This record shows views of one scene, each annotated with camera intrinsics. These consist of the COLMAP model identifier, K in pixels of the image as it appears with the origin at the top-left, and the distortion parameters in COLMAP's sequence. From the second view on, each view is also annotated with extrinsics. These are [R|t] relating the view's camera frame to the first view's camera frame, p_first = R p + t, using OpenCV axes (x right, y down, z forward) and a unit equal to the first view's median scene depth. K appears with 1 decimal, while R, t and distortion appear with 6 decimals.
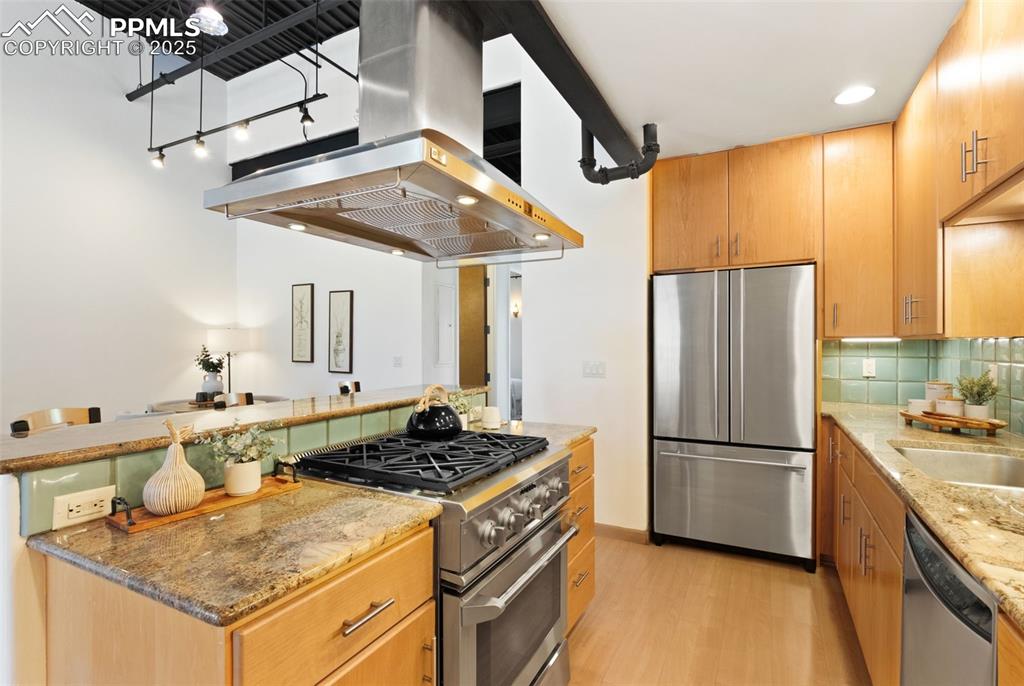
lens RADIAL K [[477.0, 0, 510.0], [0, 477.0, 347.8], [0, 0, 1]] dist [-0.001215, -0.000715]
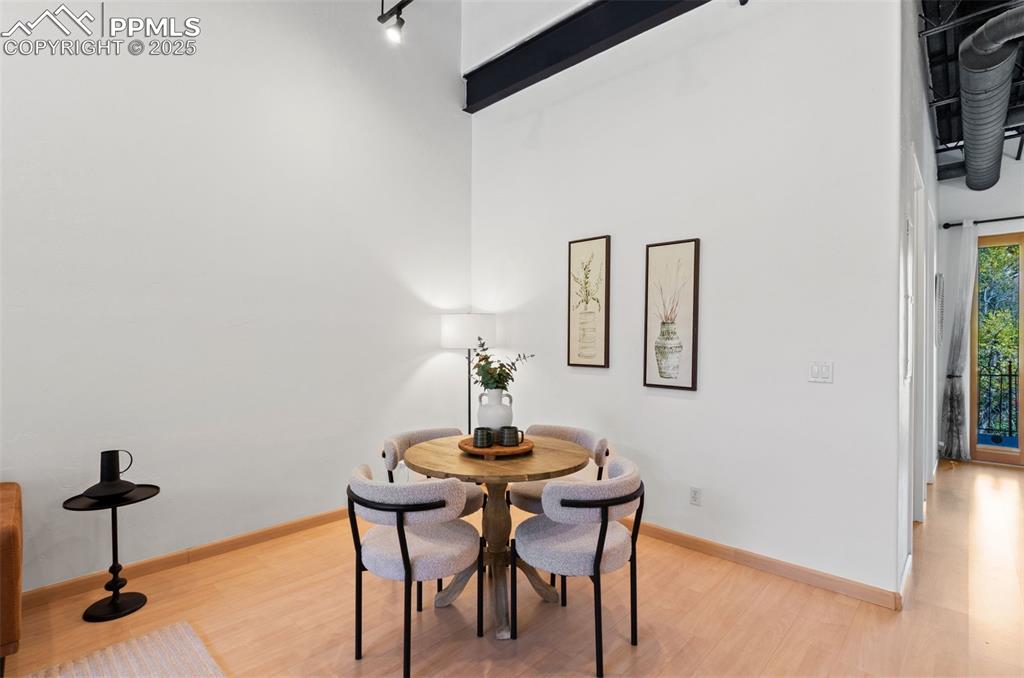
lens RADIAL K [[485.1, 0, 508.0], [0, 485.1, 347.3], [0, 0, 1]] dist [0.018254, 0.000022]
pose [[0.957357, 0.004684, -0.288869, -0.371902], [-0.001949, 0.999951, 0.009755, -0.000670], [0.288901, -0.008776, 0.957319, 0.394321]]
